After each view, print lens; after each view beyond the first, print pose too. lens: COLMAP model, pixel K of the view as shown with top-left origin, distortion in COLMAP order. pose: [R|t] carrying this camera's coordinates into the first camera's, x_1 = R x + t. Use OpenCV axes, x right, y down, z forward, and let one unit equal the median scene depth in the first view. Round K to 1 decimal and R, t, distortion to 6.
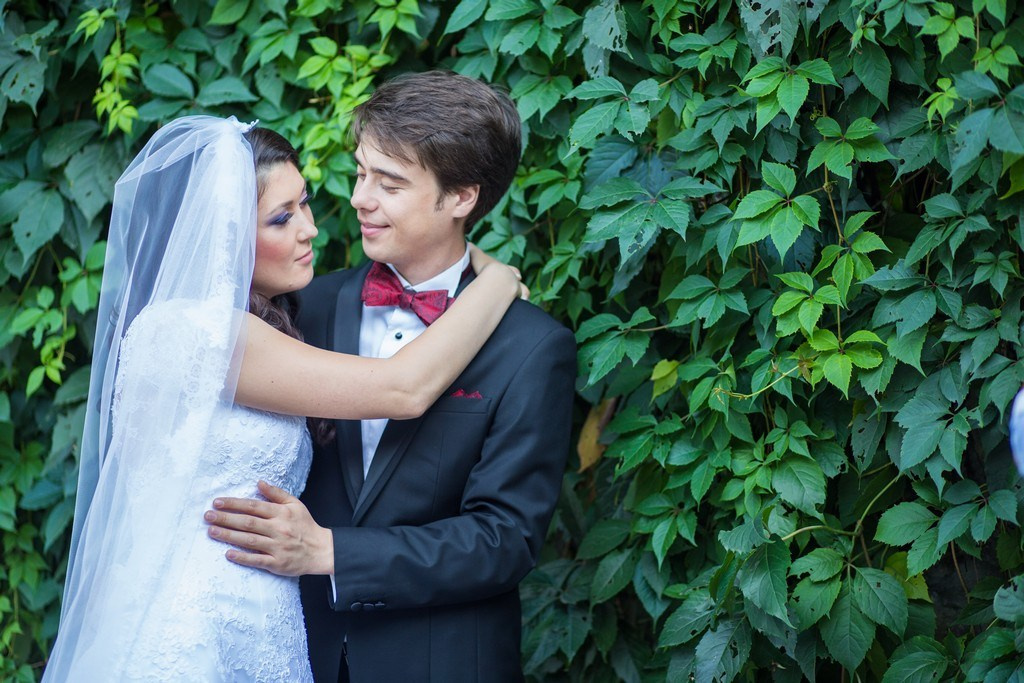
lens RADIAL K [[2476.8, 0, 512.0], [0, 2476.8, 341.5], [0, 0, 1]] dist [0.114939, -3.624878]
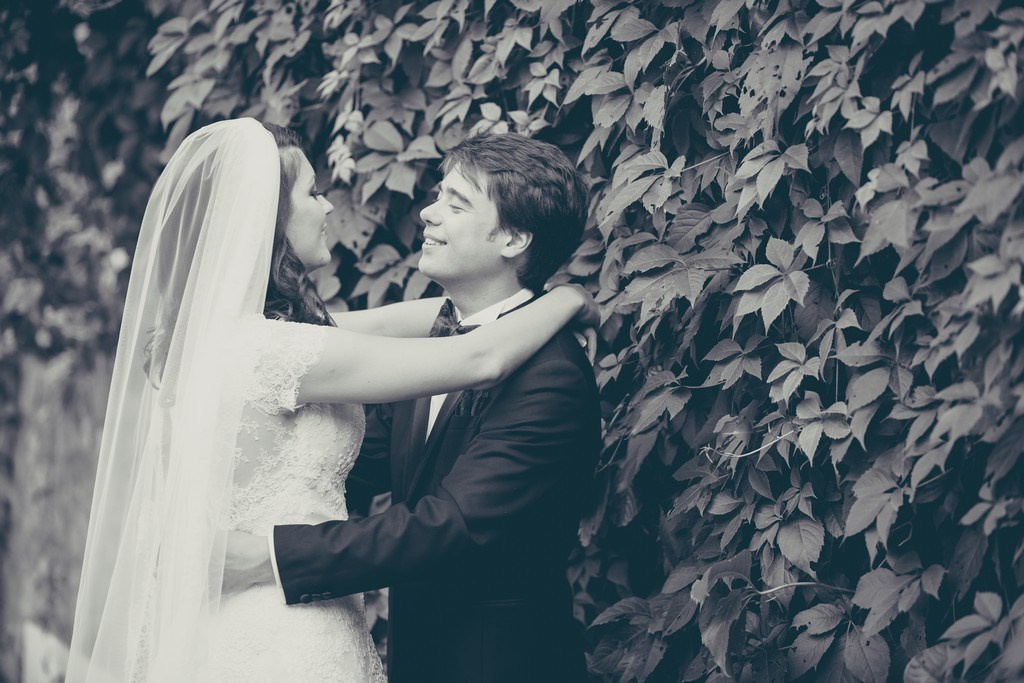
lens RADIAL K [[2482.6, 0, 512.0], [0, 2482.6, 341.5], [0, 0, 1]] dist [-0.070406, -1.008914]
pose [[0.928659, 0.052310, -0.367227, 0.385691], [-0.049169, 0.998630, 0.017910, -0.040863], [0.367660, 0.001424, 0.929959, -0.030110]]
